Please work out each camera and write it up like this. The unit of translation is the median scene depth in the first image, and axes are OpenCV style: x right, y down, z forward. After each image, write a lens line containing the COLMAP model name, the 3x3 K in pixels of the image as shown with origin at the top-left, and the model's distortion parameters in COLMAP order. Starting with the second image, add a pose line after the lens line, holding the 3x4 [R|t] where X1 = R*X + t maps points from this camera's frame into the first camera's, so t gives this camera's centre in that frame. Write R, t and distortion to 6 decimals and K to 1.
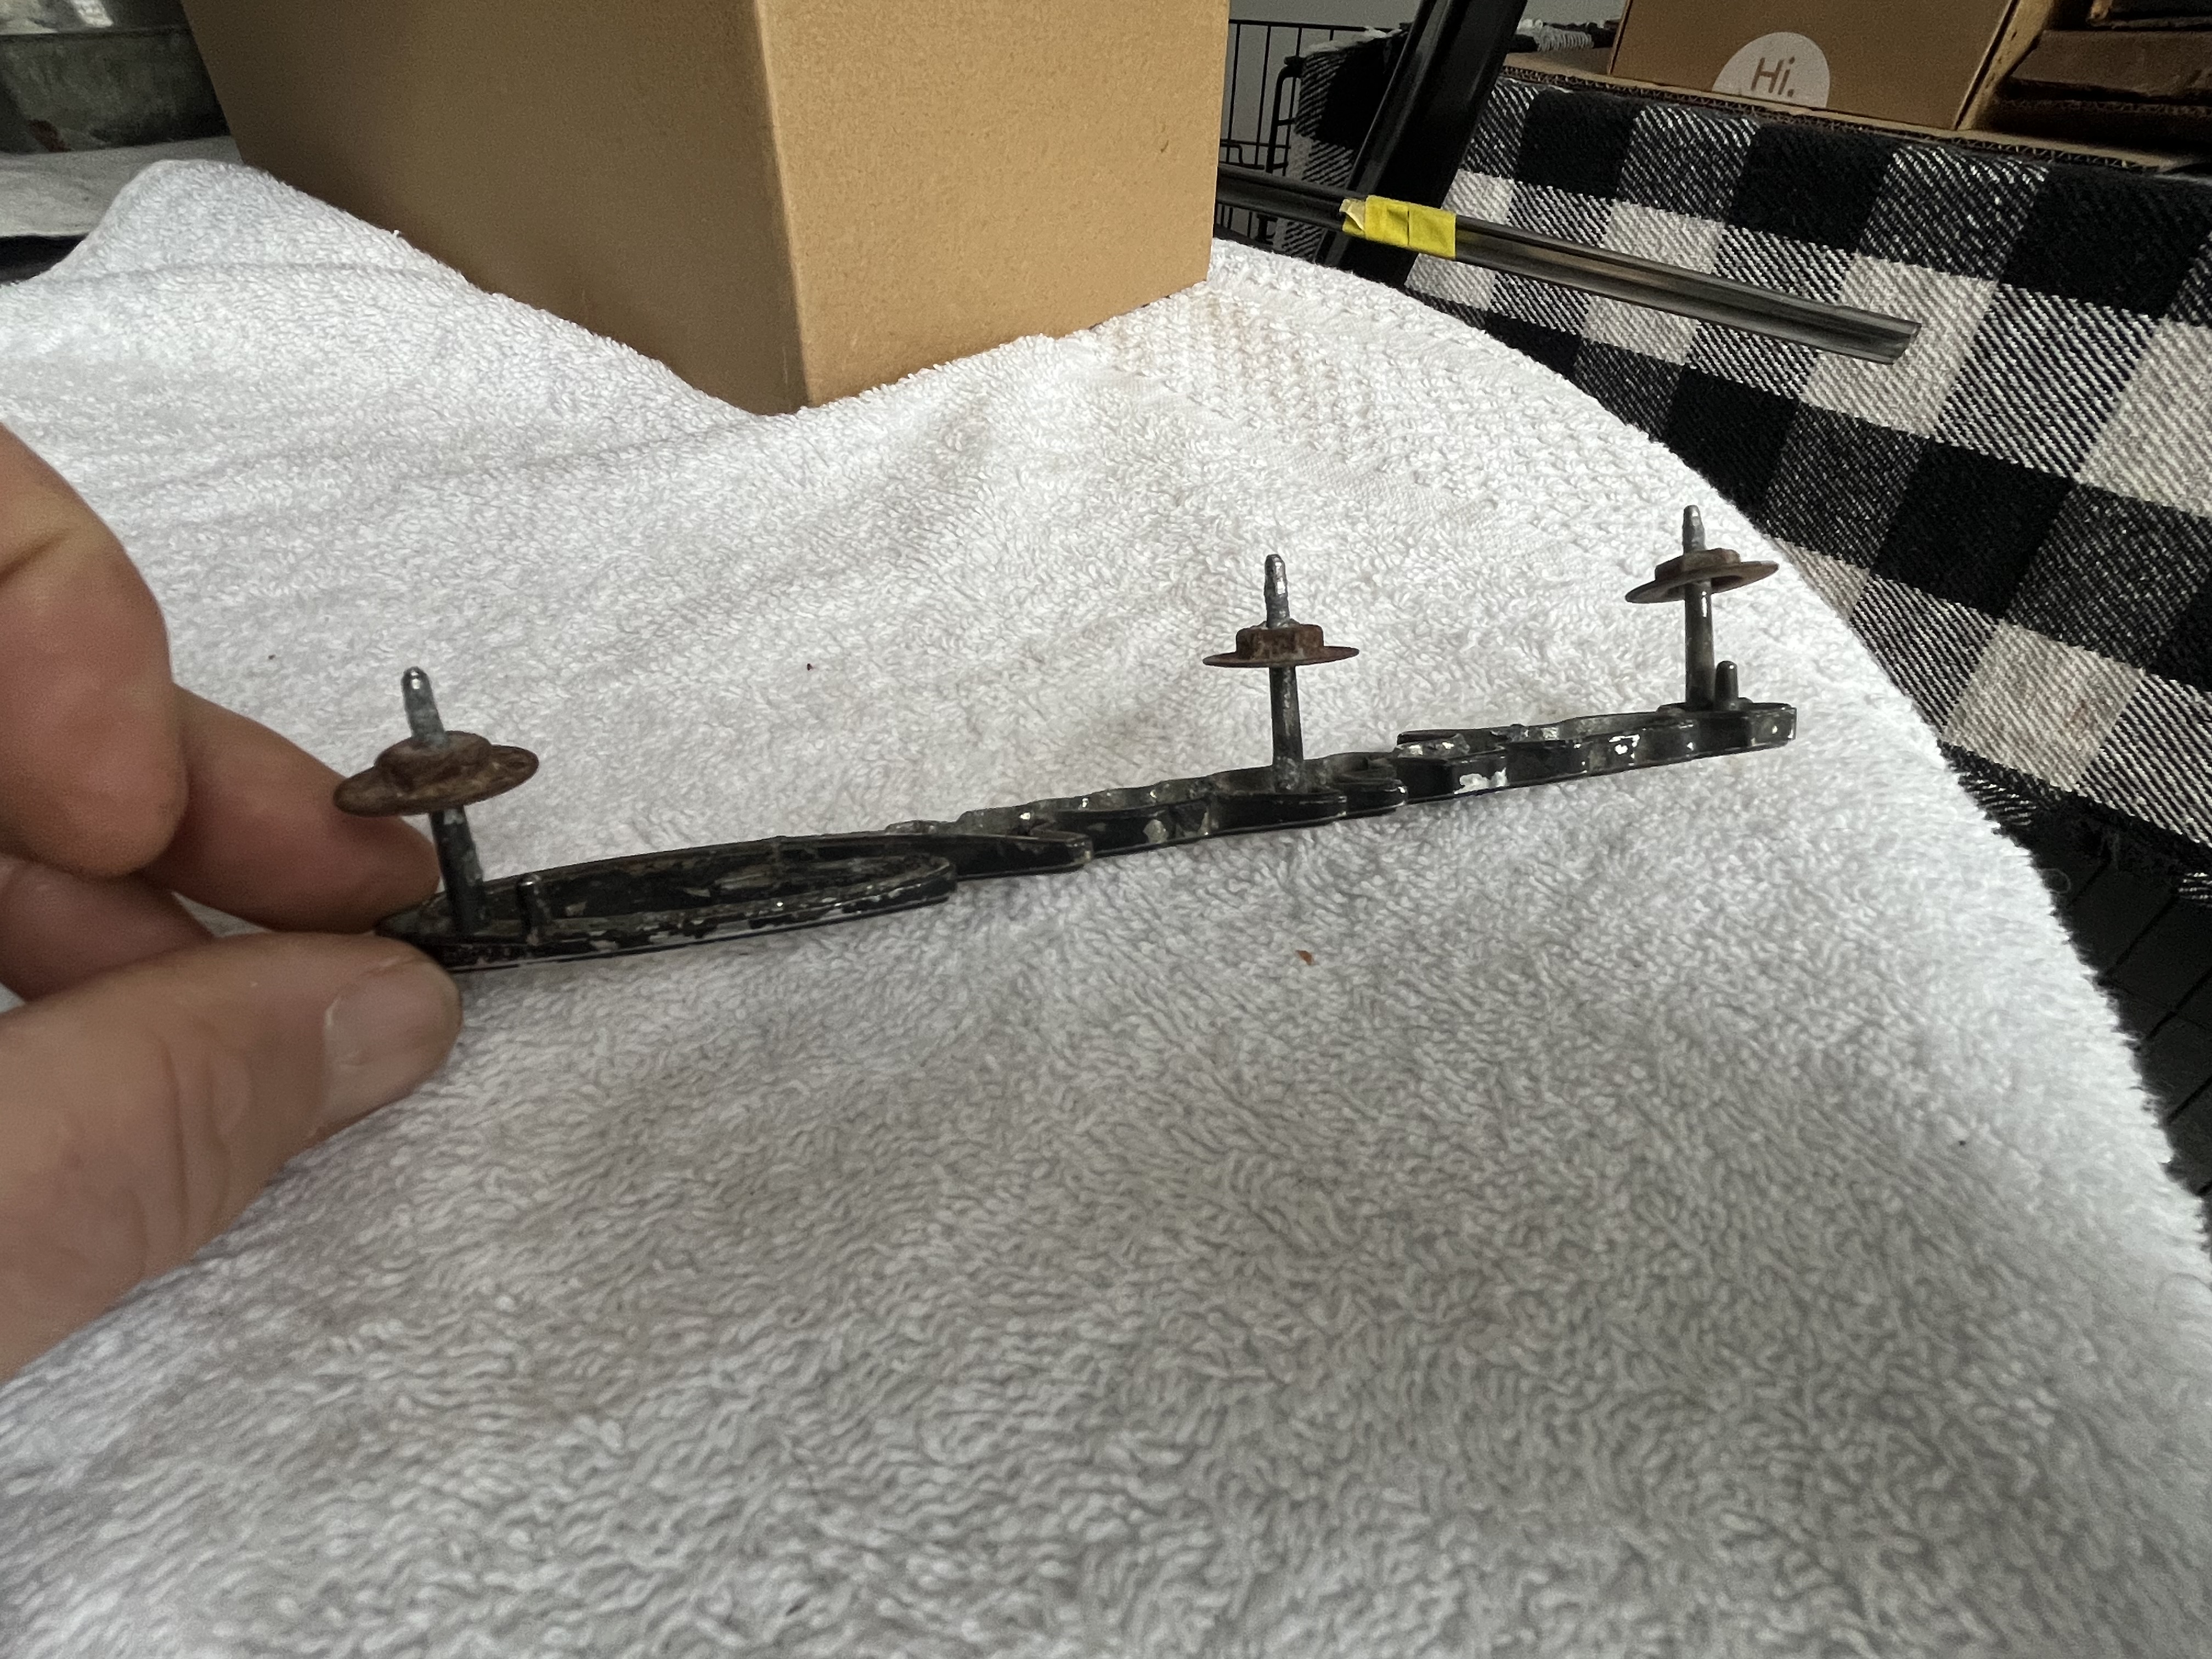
lens RADIAL K [[1117.8, 0, 1106.0], [0, 1117.8, 829.5], [0, 0, 1]] dist [-0.000116, 0.000161]
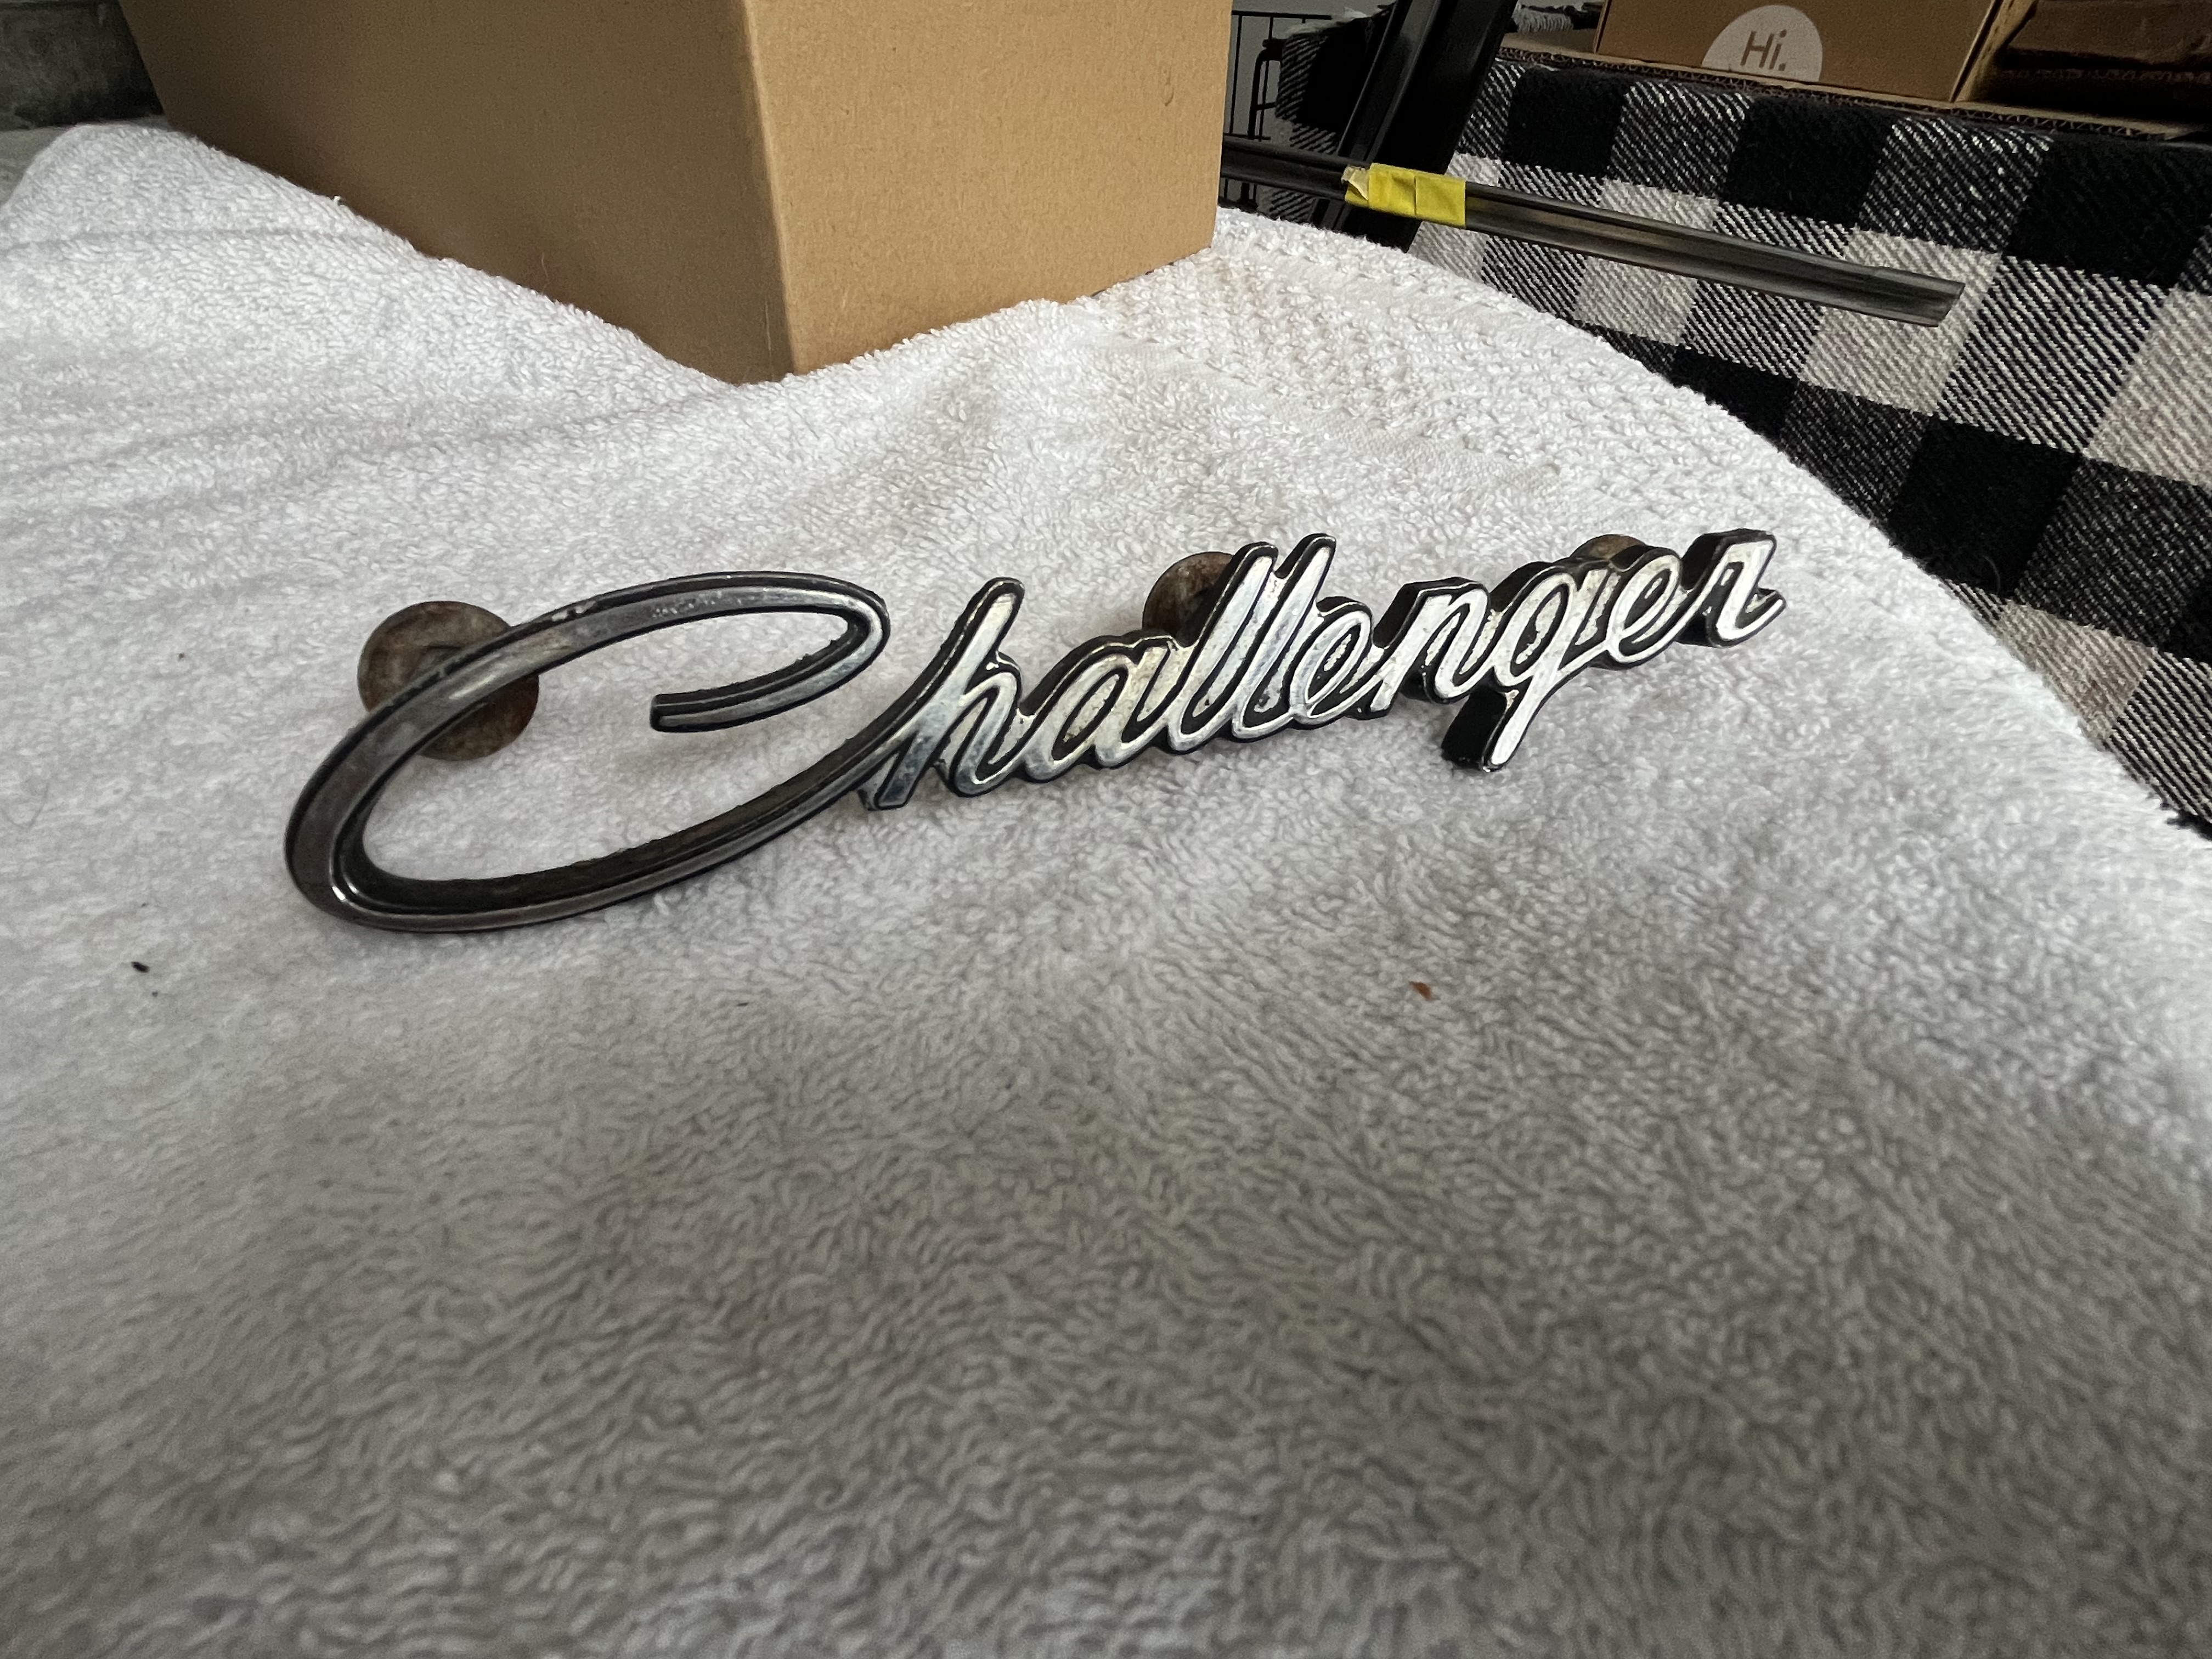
lens RADIAL K [[1114.3, 0, 1099.5], [0, 1114.3, 820.5], [0, 0, 1]] dist [0.001989, -0.000416]
pose [[0.999703, -0.018590, 0.015760, -0.035381], [0.018699, 0.999802, -0.006827, -0.005246], [-0.015630, 0.007120, 0.999853, 0.084063]]
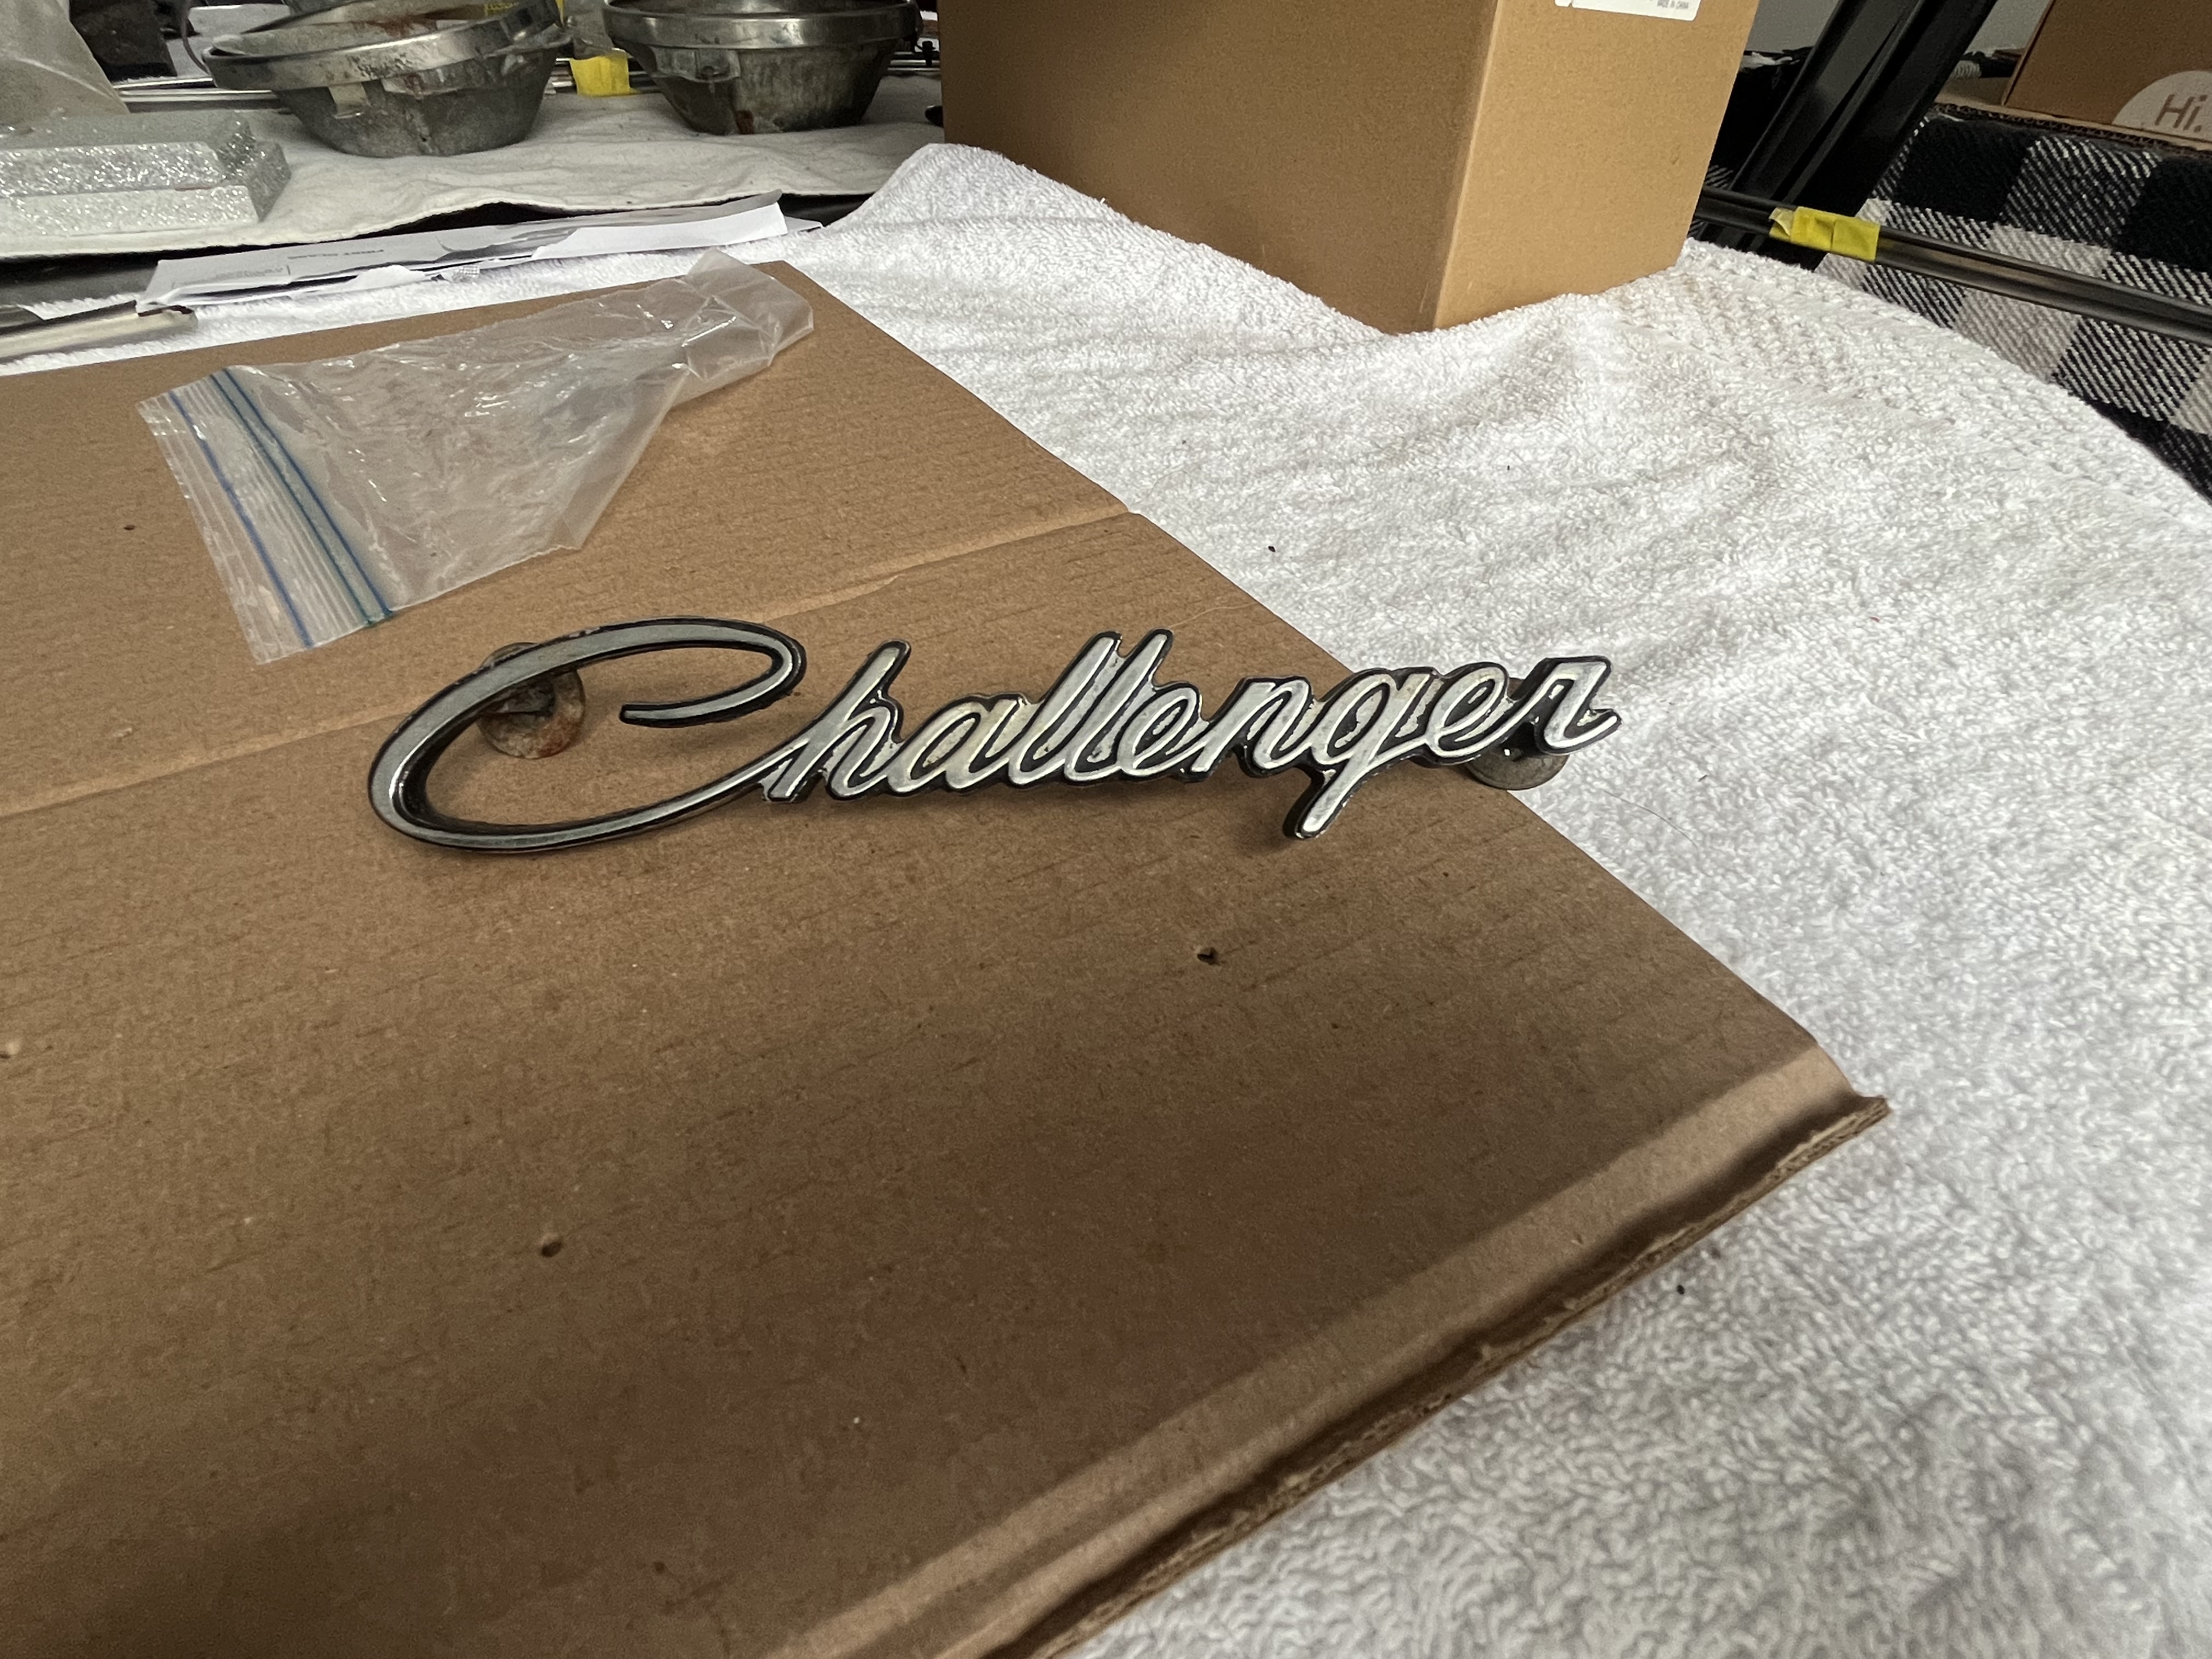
lens RADIAL K [[1134.0, 0, 1106.0], [0, 1134.0, 829.5], [0, 0, 1]] dist [0.013903, -0.005729]
pose [[0.980184, 0.127243, -0.151819, -0.336553], [-0.128962, 0.991648, -0.001485, 0.291148], [0.150362, 0.021035, 0.988407, -0.462639]]
